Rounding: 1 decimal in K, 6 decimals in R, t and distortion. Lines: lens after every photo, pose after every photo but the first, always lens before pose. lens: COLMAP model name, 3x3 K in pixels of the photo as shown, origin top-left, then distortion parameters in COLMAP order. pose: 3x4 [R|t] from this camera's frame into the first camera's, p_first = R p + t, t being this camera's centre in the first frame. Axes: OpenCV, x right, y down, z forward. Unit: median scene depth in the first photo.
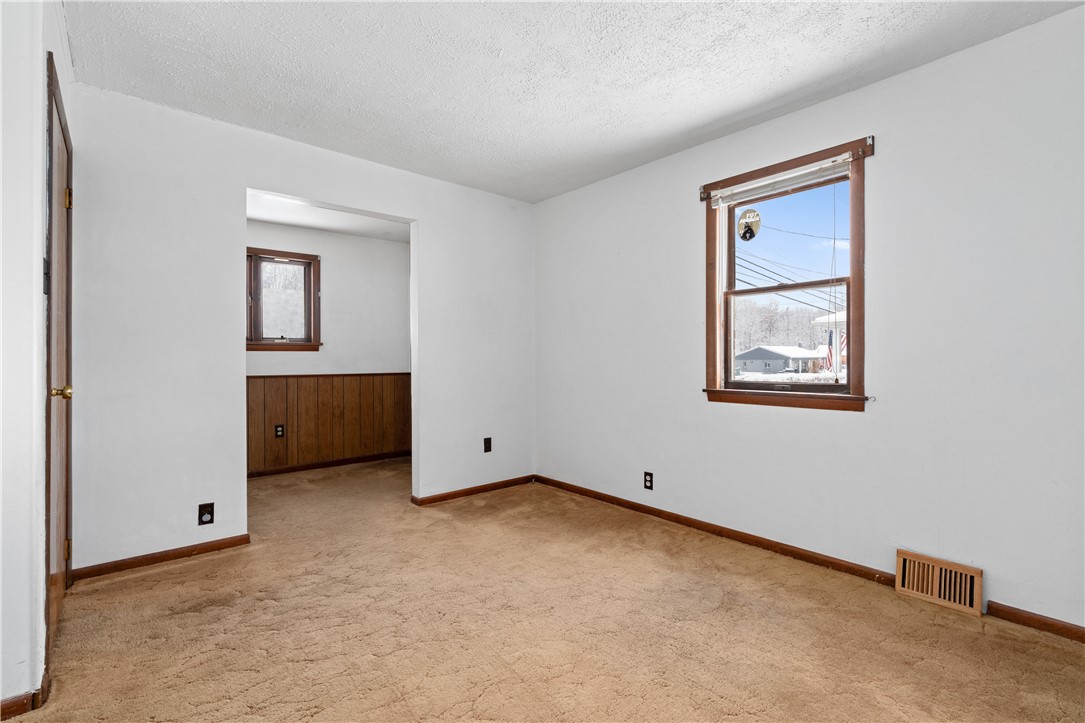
lens RADIAL K [[485.9, 0, 544.9], [0, 485.9, 364.2], [0, 0, 1]] dist [-0.012229, 0.000631]
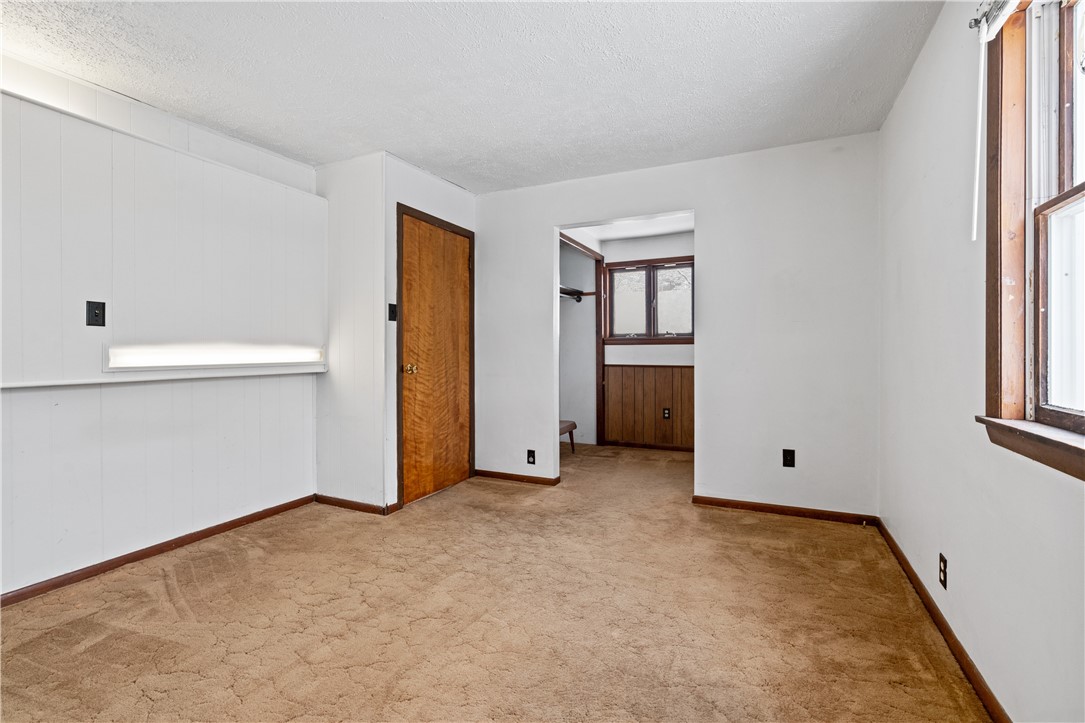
lens RADIAL K [[485.9, 0, 544.9], [0, 485.9, 364.2], [0, 0, 1]] dist [-0.012229, 0.000631]
pose [[0.399606, 0.026845, -0.916294, 0.536299], [-0.009172, 0.999638, 0.025287, -0.009209], [0.916641, -0.001701, 0.399707, 0.356409]]
